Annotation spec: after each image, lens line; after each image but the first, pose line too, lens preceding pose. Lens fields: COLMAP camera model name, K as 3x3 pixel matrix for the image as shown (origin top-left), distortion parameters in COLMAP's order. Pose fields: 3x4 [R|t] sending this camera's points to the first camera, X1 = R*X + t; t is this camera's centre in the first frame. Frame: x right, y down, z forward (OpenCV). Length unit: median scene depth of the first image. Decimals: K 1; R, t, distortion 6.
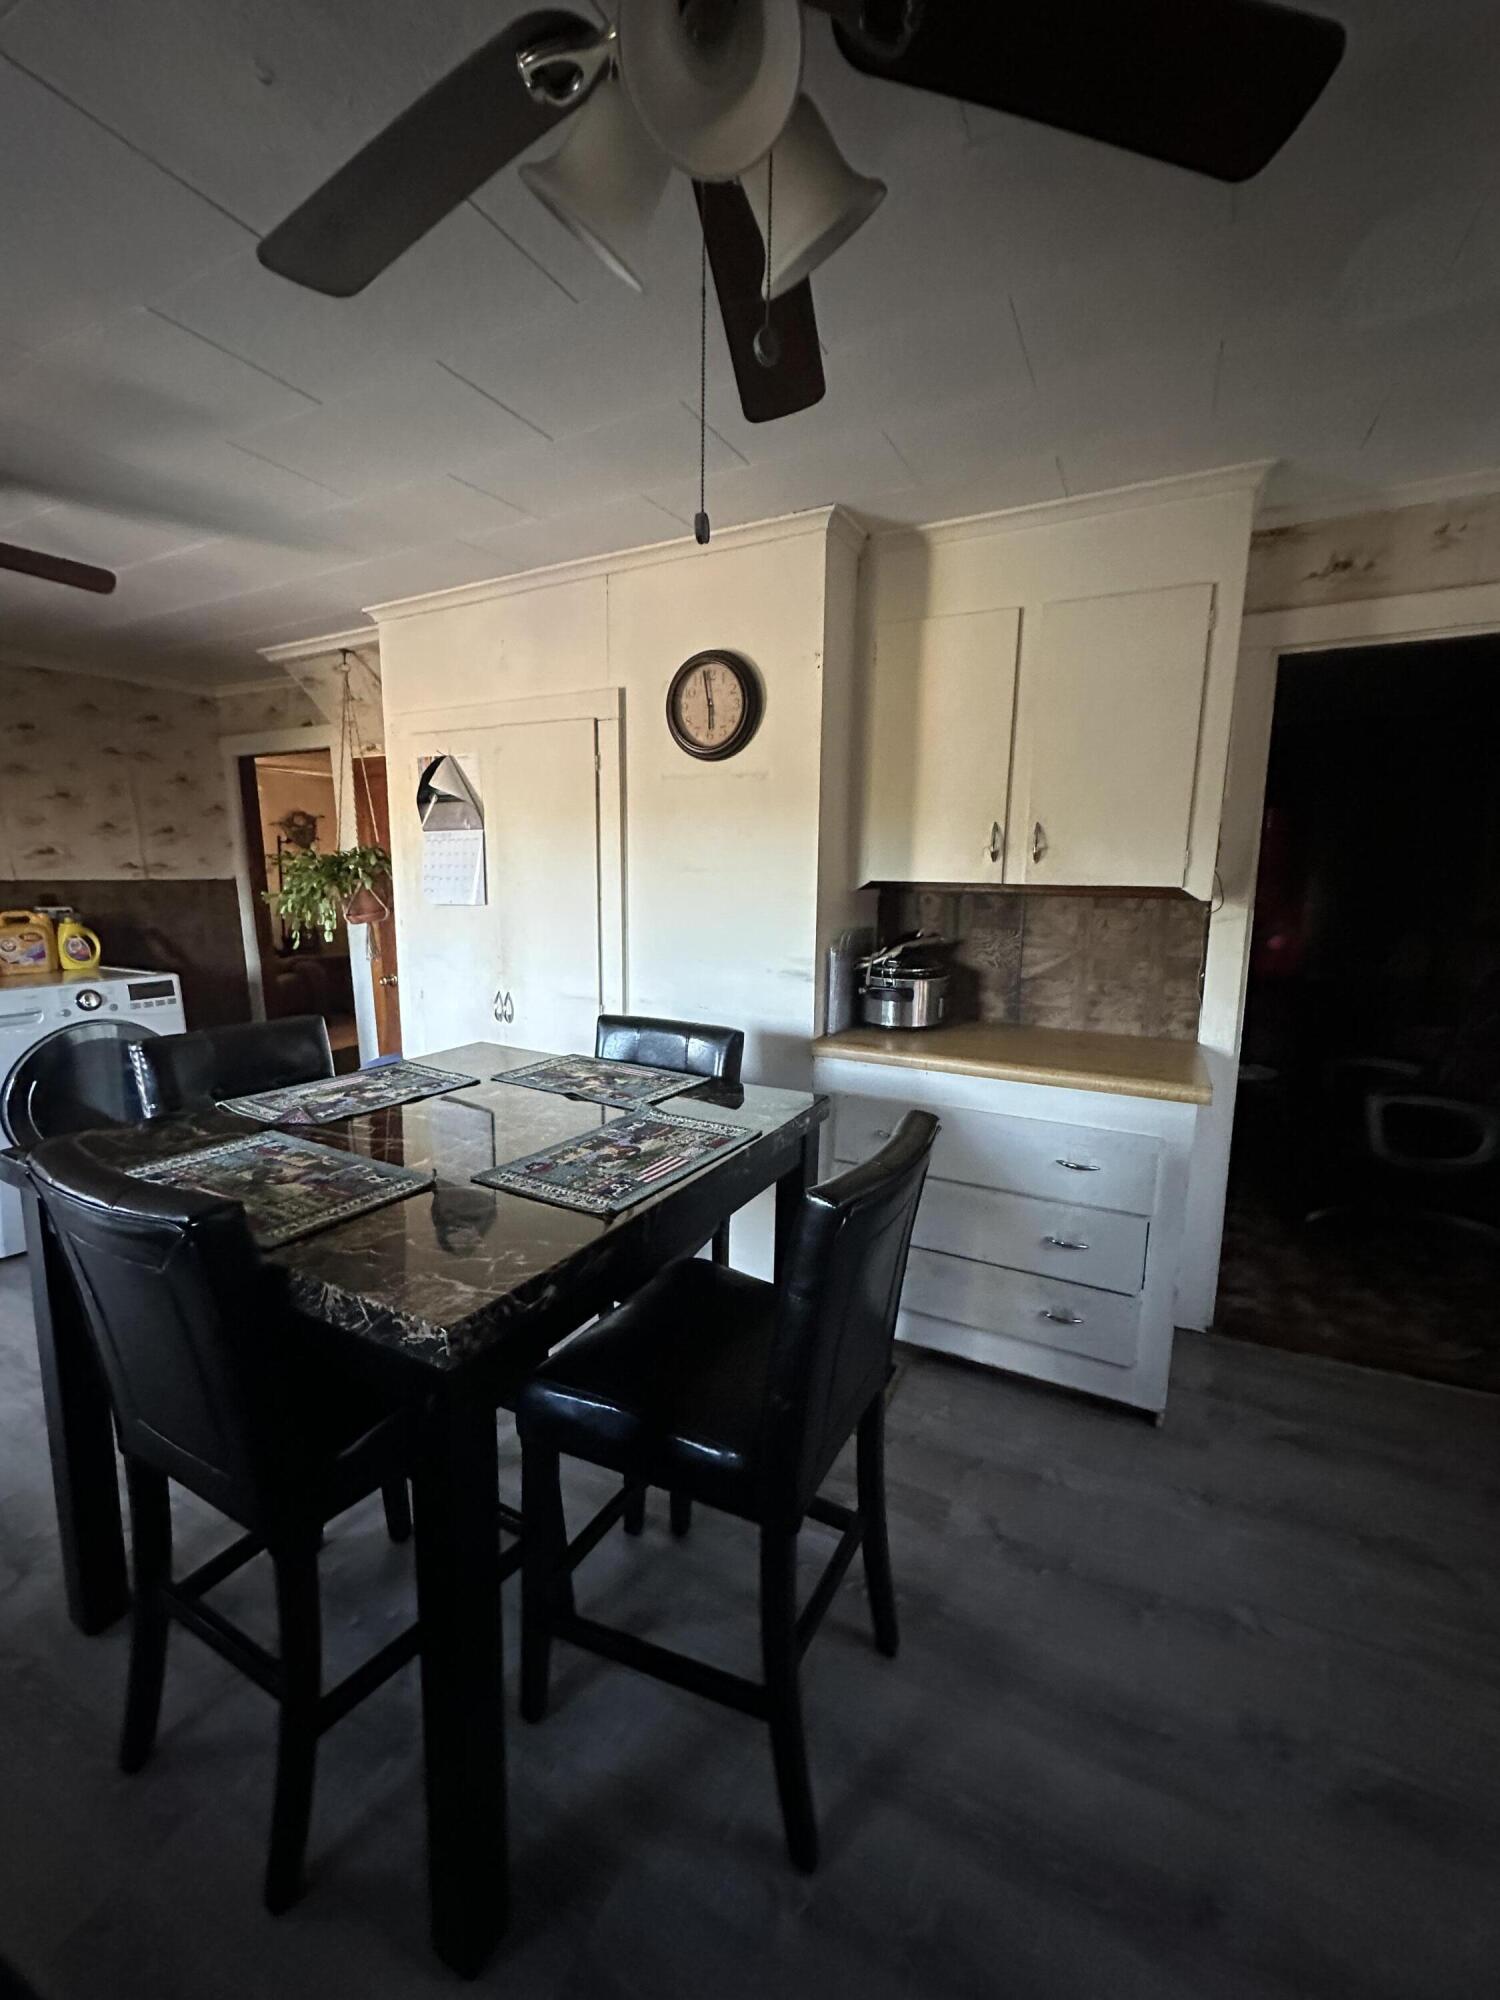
lens RADIAL K [[802.5, 0, 746.7], [0, 802.5, 995.0], [0, 0, 1]] dist [-0.000779, 0.000161]
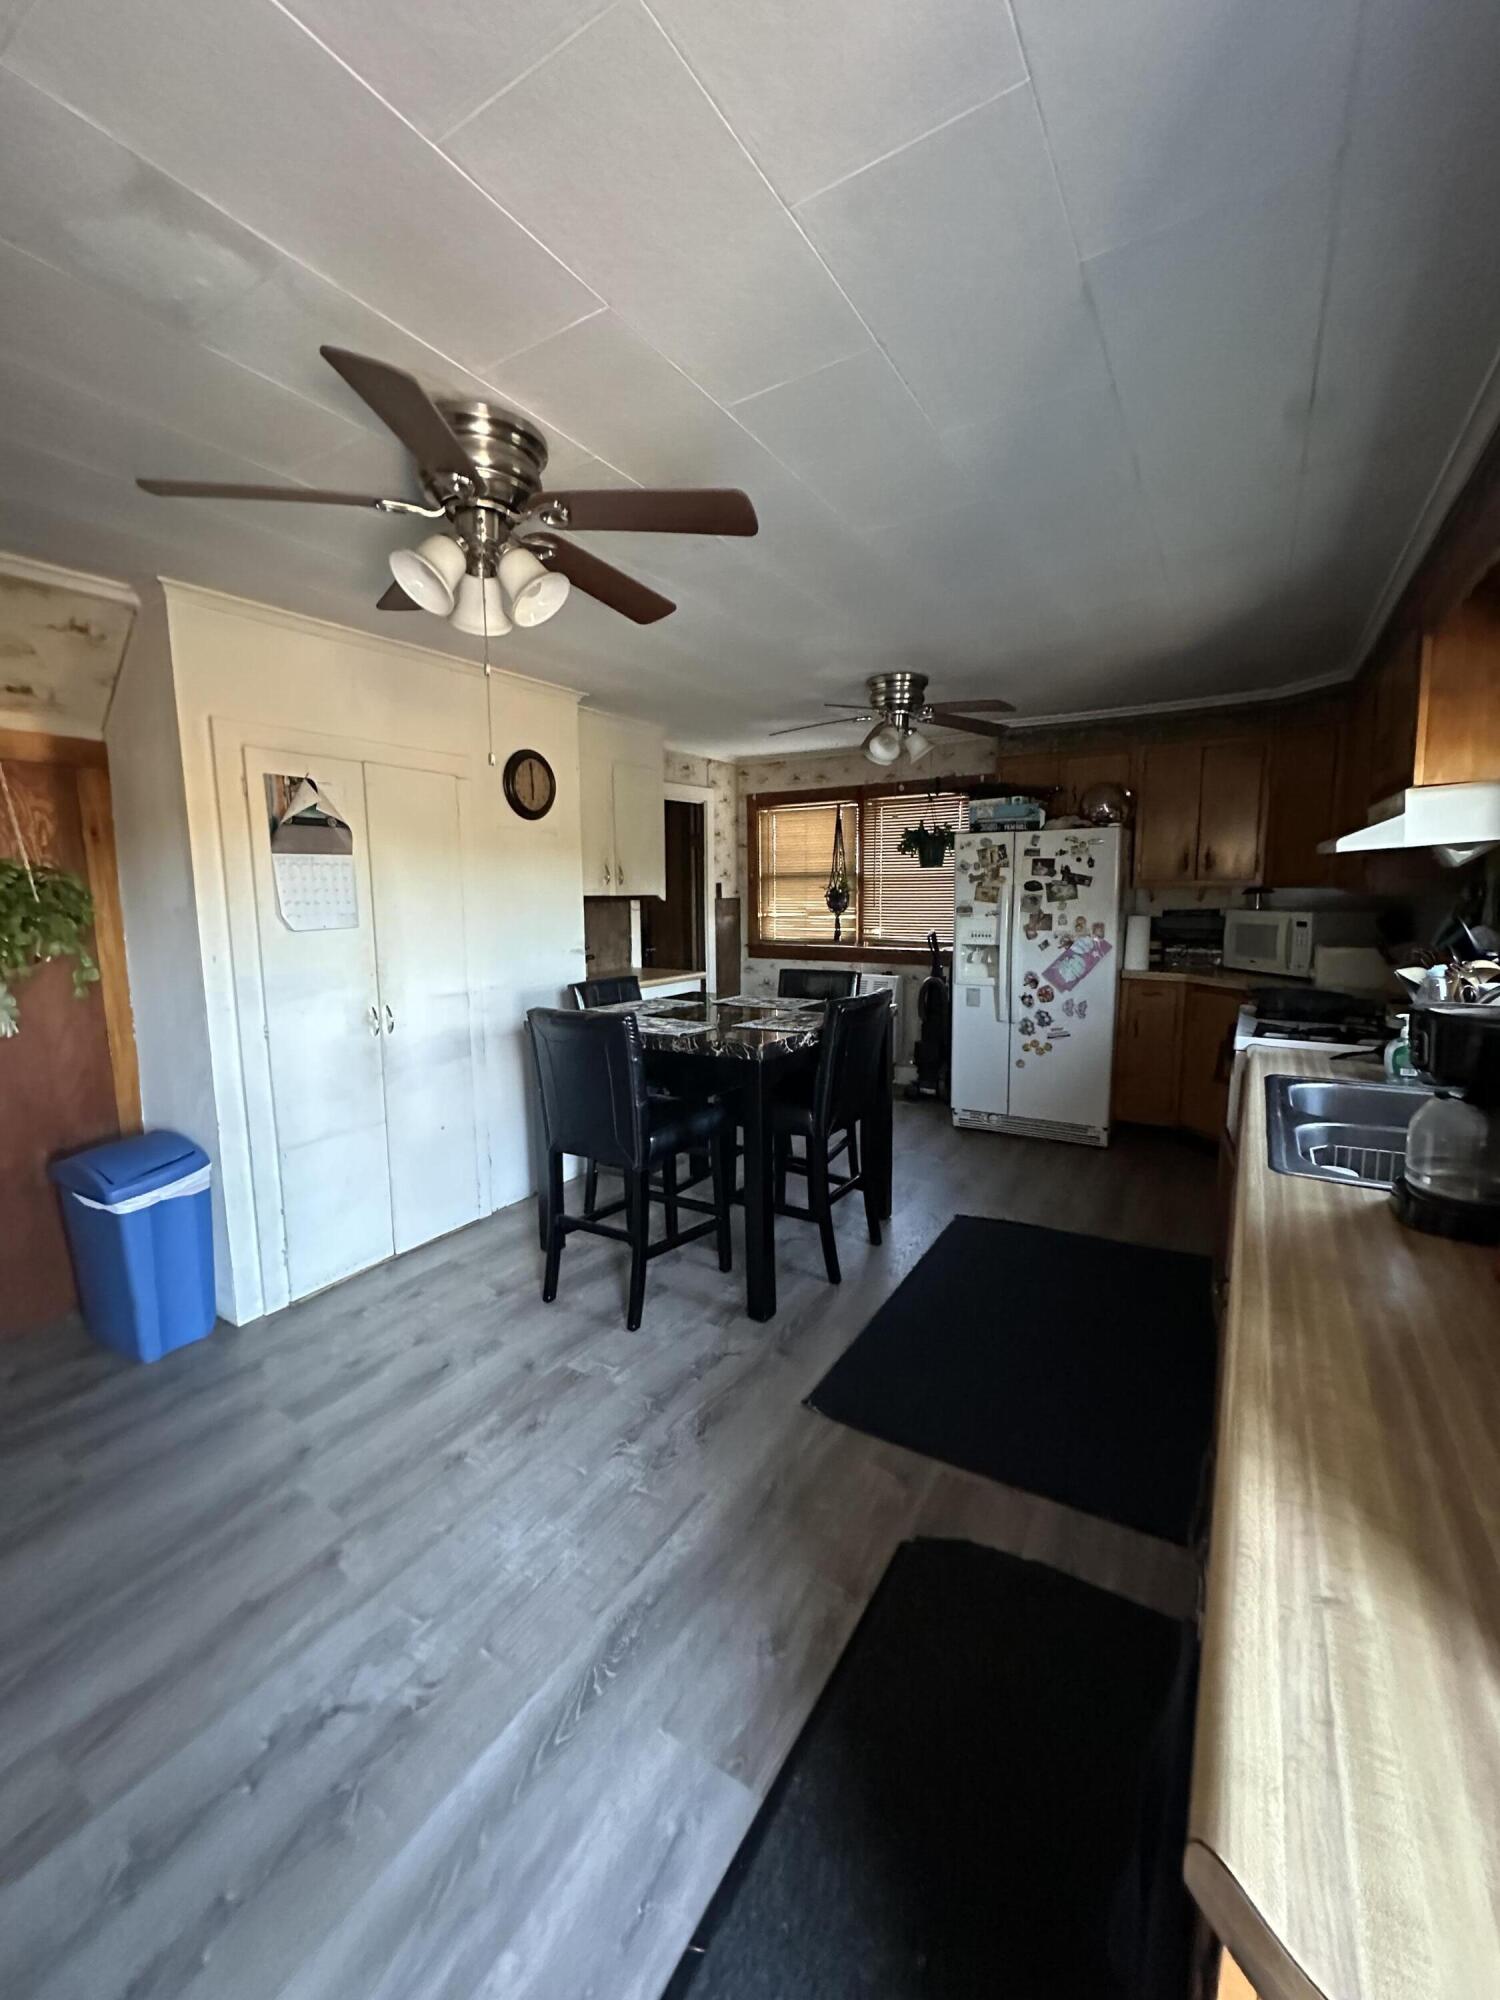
lens RADIAL K [[802.5, 0, 745.4], [0, 802.5, 994.8], [0, 0, 1]] dist [-0.000779, 0.000161]
pose [[0.056681, -0.133129, 0.989477, -1.599569], [0.184290, 0.975435, 0.120683, -0.073927], [-0.981236, 0.175510, 0.079822, 0.533364]]
